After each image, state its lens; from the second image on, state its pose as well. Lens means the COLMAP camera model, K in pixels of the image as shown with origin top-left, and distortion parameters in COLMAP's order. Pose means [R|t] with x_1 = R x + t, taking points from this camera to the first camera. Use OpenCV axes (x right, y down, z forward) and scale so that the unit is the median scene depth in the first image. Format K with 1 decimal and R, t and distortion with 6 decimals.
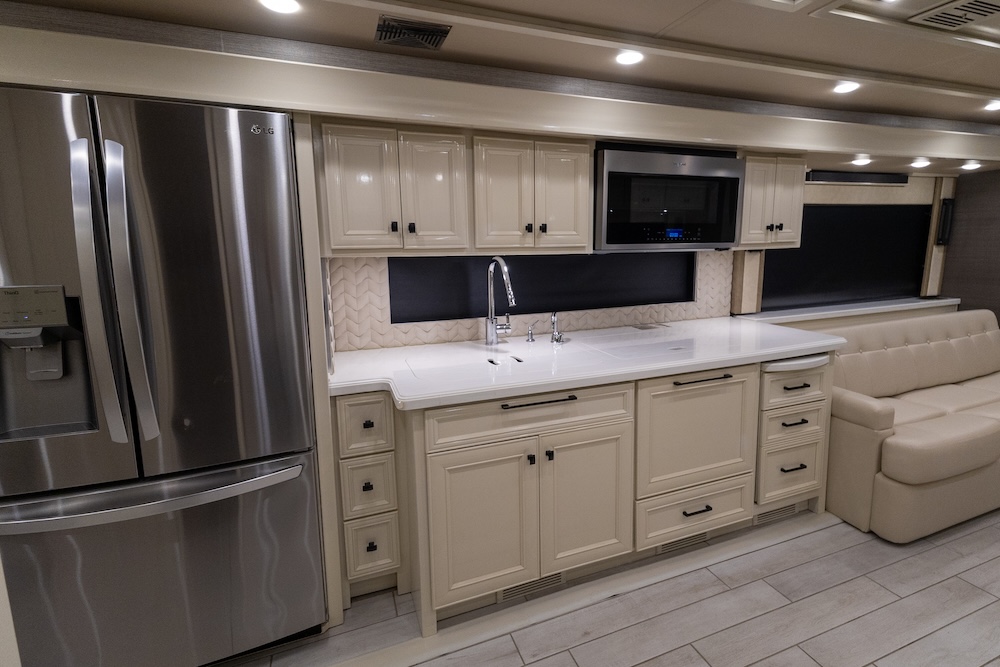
lens RADIAL K [[502.9, 0, 539.3], [0, 502.9, 312.2], [0, 0, 1]] dist [0.027841, 0.000157]
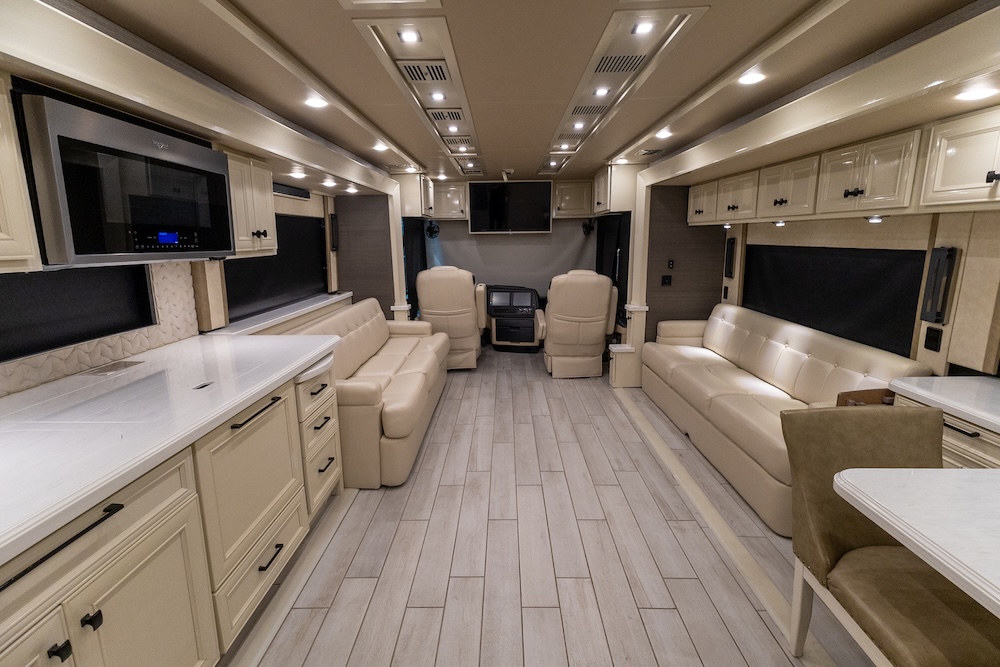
lens RADIAL K [[458.2, 0, 500.0], [0, 458.2, 333.5], [0, 0, 1]] dist [0.028496, -0.007569]
pose [[0.403313, -0.174302, 0.898308, -0.172729], [0.130449, 0.982616, 0.132093, -0.042300], [-0.905716, 0.063909, 0.419039, 0.256908]]
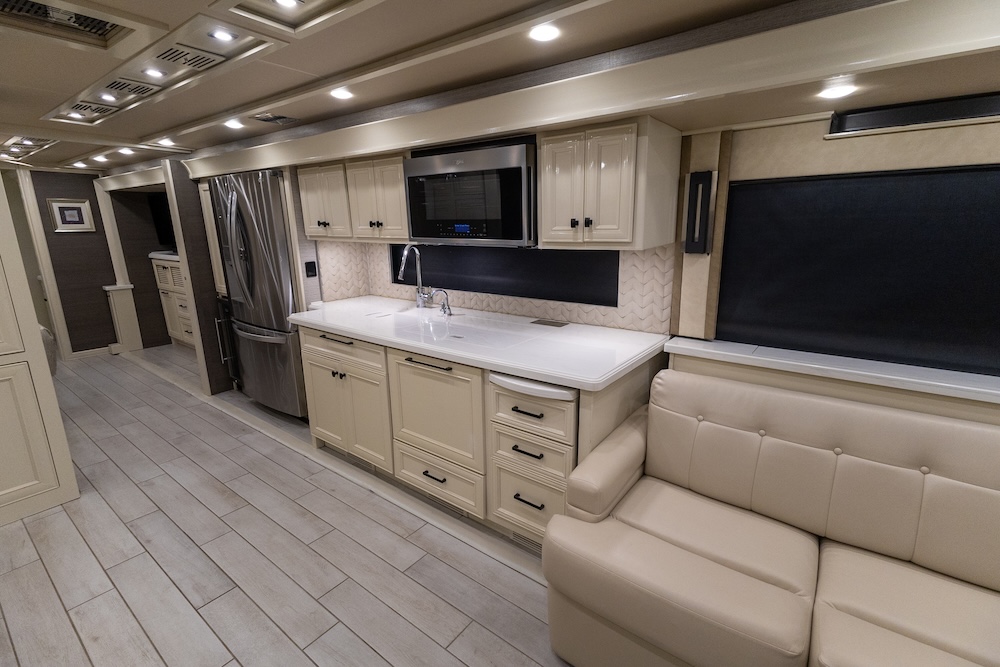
lens RADIAL K [[458.2, 0, 500.0], [0, 458.2, 333.5], [0, 0, 1]] dist [0.028496, -0.007569]
pose [[0.487544, 0.212887, -0.846747, 1.116191], [-0.119452, 0.976963, 0.176846, -0.116576], [0.864888, 0.014925, 0.501742, 0.562159]]
